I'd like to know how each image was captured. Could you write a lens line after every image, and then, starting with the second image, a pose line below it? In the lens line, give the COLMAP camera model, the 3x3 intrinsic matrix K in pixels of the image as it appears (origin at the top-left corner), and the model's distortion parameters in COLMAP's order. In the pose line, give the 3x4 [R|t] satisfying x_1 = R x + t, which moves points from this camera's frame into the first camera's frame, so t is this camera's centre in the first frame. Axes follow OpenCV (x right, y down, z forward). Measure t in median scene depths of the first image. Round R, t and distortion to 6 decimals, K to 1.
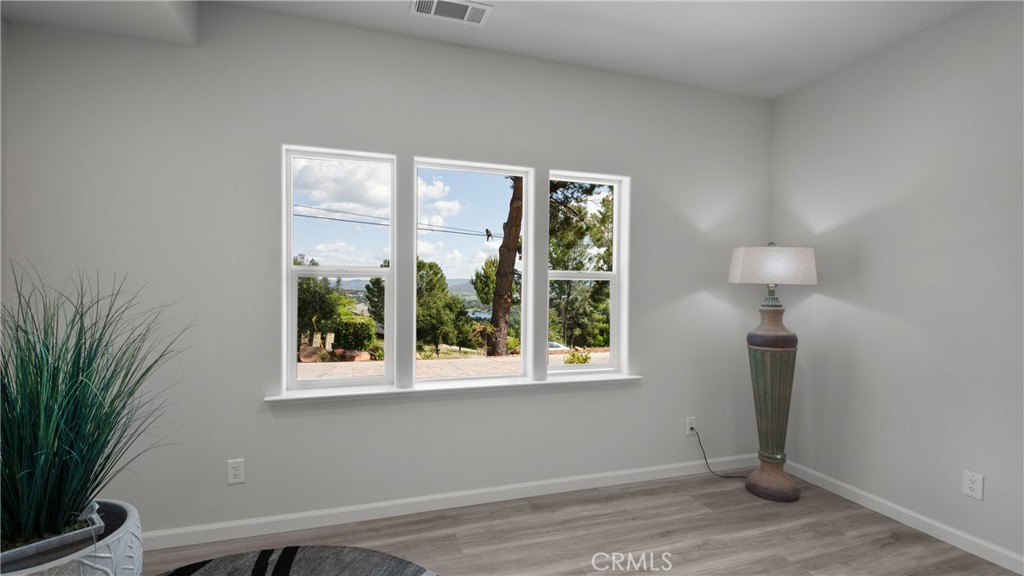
lens RADIAL K [[478.1, 0, 518.2], [0, 478.1, 279.6], [0, 0, 1]] dist [0.001572, -0.000344]
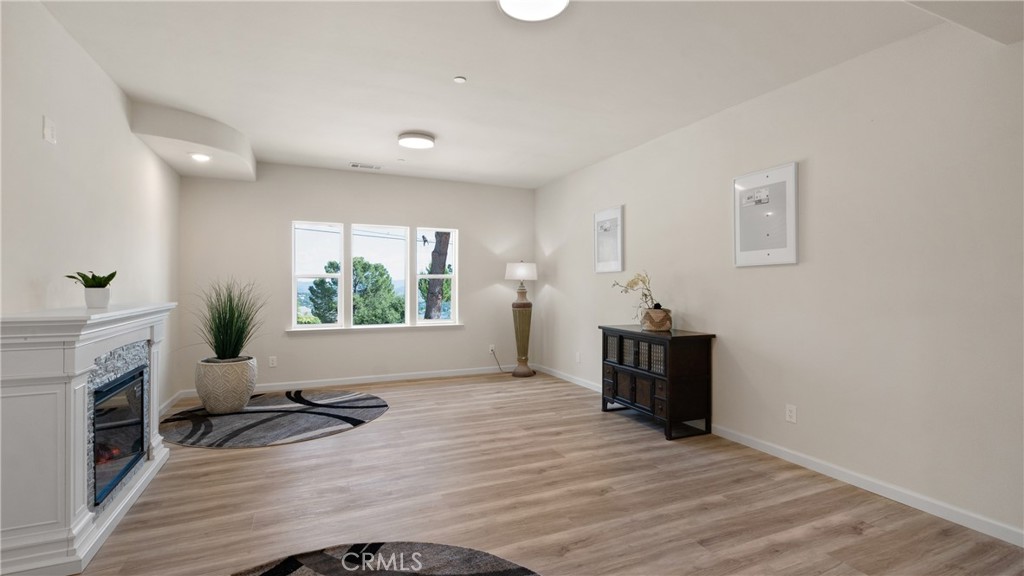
lens RADIAL K [[478.1, 0, 518.2], [0, 478.1, 279.6], [0, 0, 1]] dist [0.001572, -0.000344]
pose [[0.994431, -0.006061, 0.105212, 0.256807], [0.006165, 0.999981, -0.000667, 0.009479], [-0.105206, 0.001311, 0.994450, -1.048004]]
